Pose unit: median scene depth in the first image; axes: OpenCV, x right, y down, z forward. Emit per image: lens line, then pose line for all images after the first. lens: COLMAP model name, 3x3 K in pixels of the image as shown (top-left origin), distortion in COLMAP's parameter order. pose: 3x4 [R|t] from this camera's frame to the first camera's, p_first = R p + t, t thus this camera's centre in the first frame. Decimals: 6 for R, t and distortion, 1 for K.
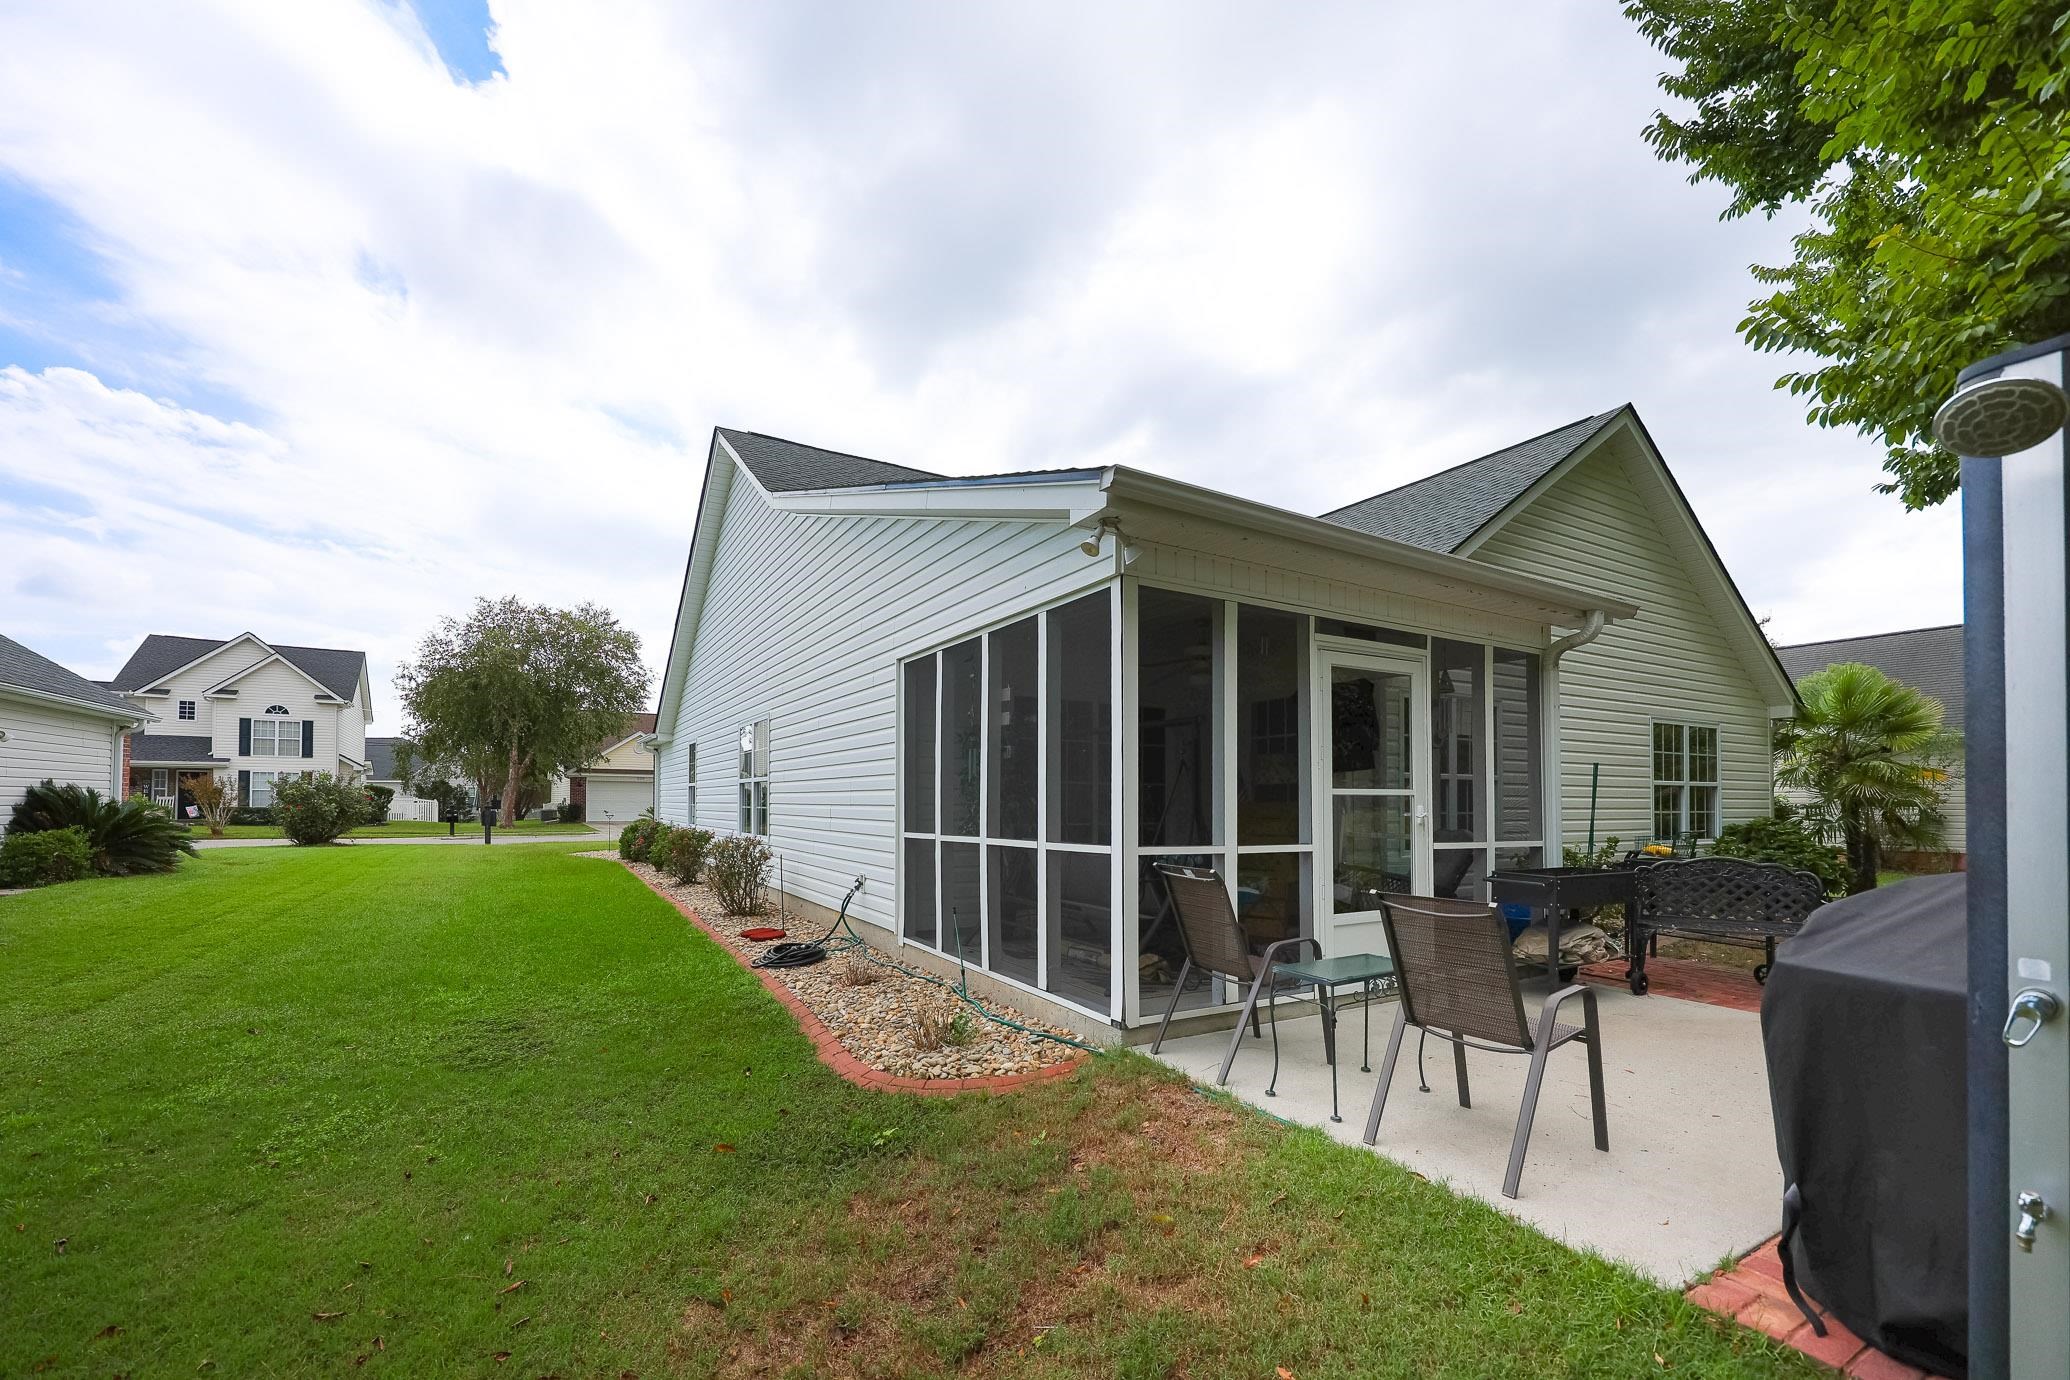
lens RADIAL K [[857.3, 0, 1125.8], [0, 857.3, 694.7], [0, 0, 1]] dist [-0.000905, 0.000114]
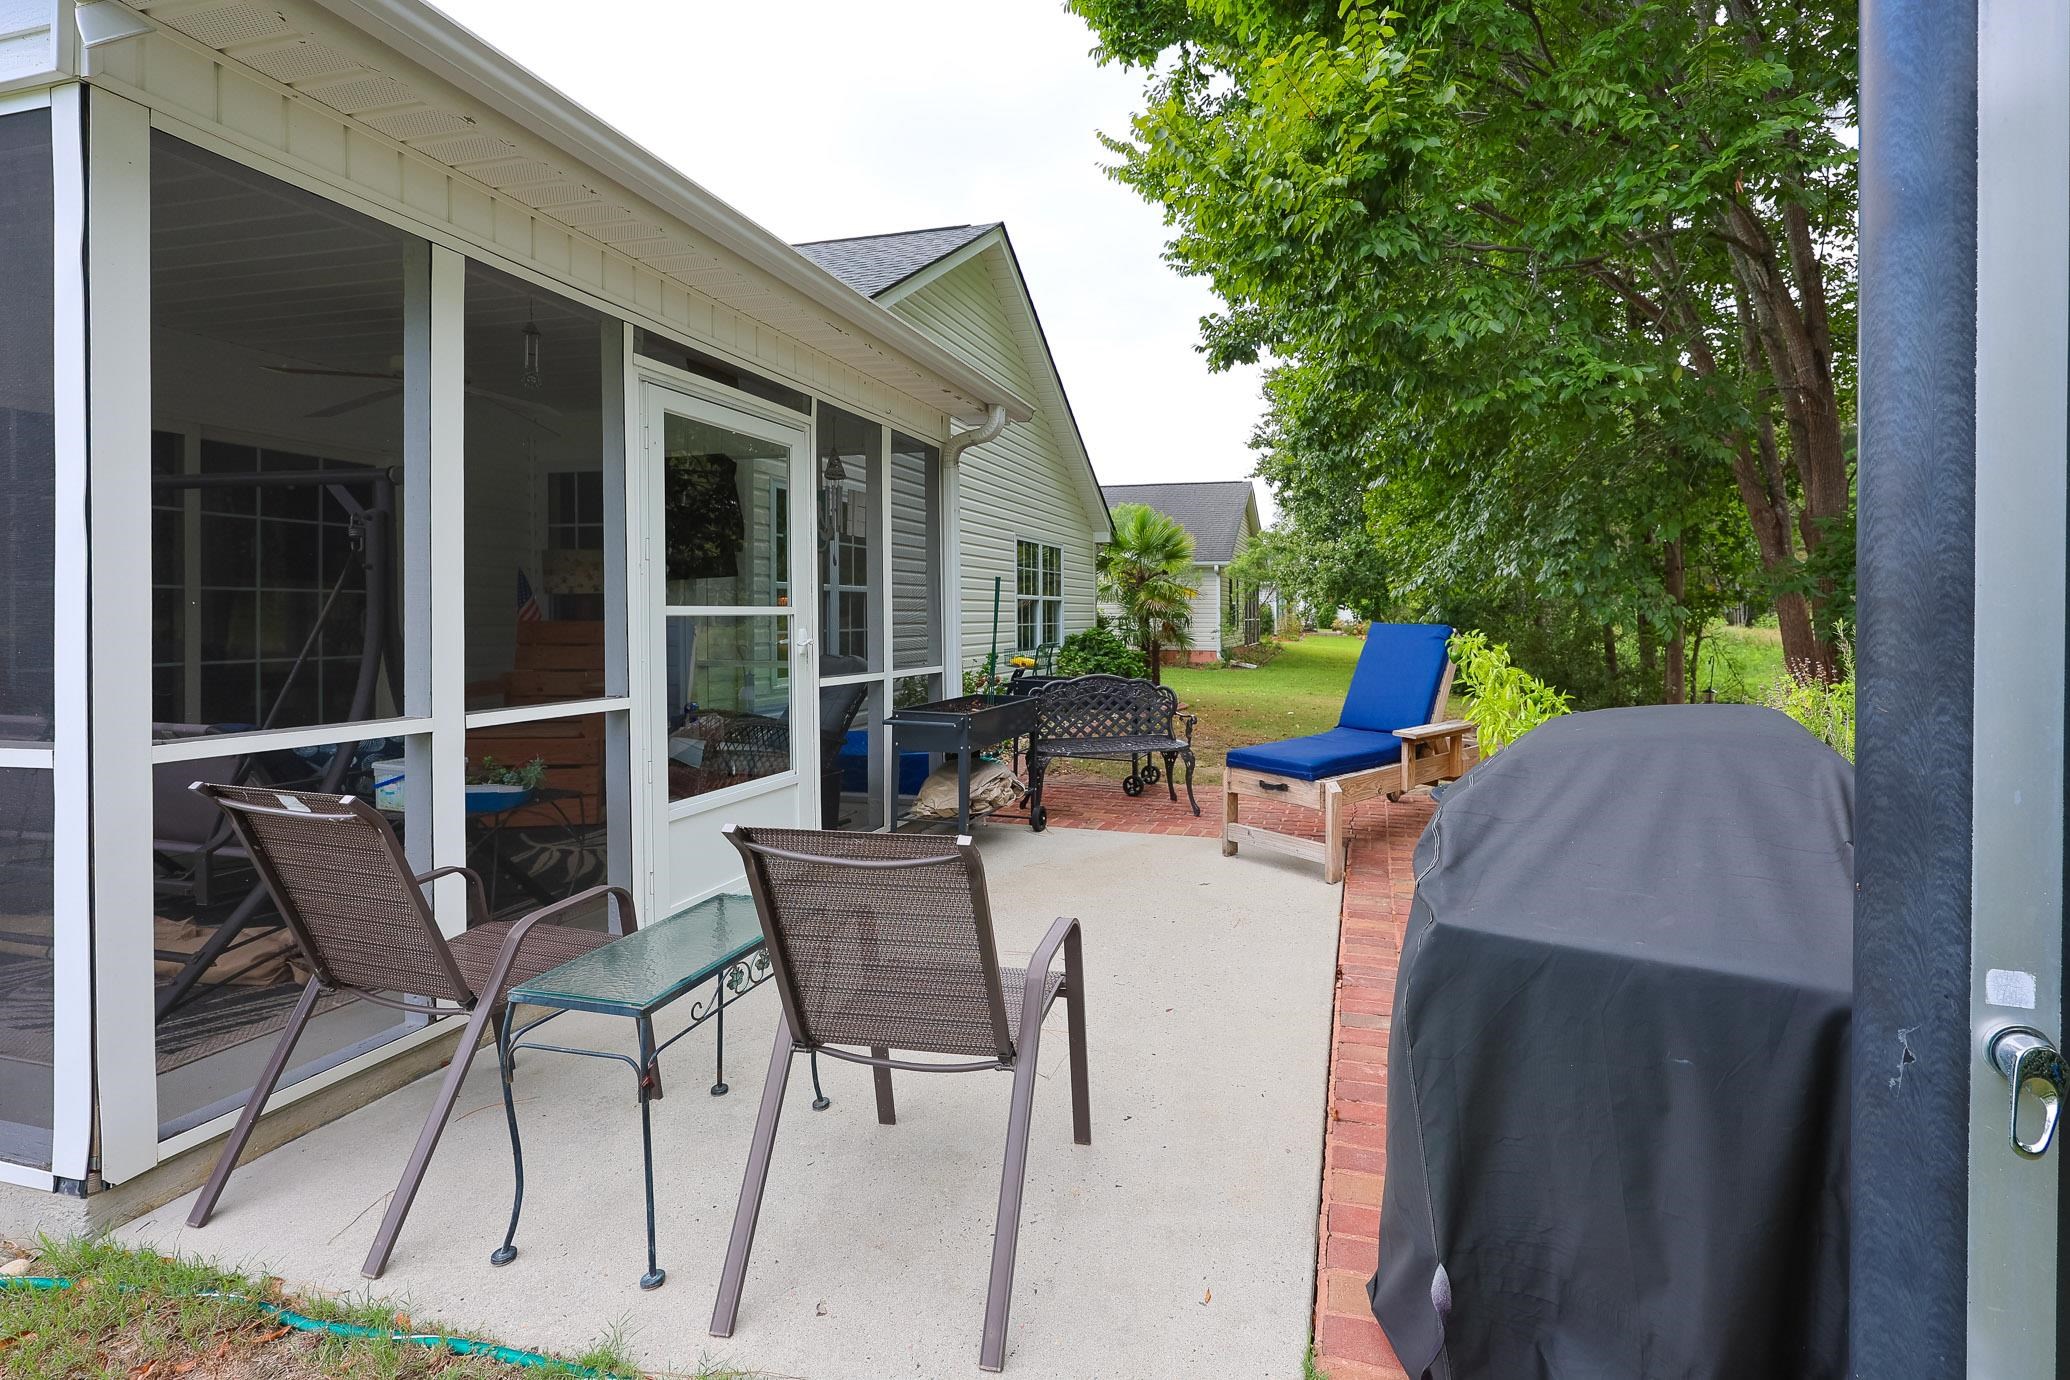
lens RADIAL K [[857.3, 0, 1125.8], [0, 857.3, 694.7], [0, 0, 1]] dist [-0.000905, 0.000114]
pose [[0.763189, -0.059113, 0.643465, 0.079000], [-0.084279, 0.978194, 0.189824, 0.021810], [-0.640655, -0.199103, 0.741565, 0.265657]]
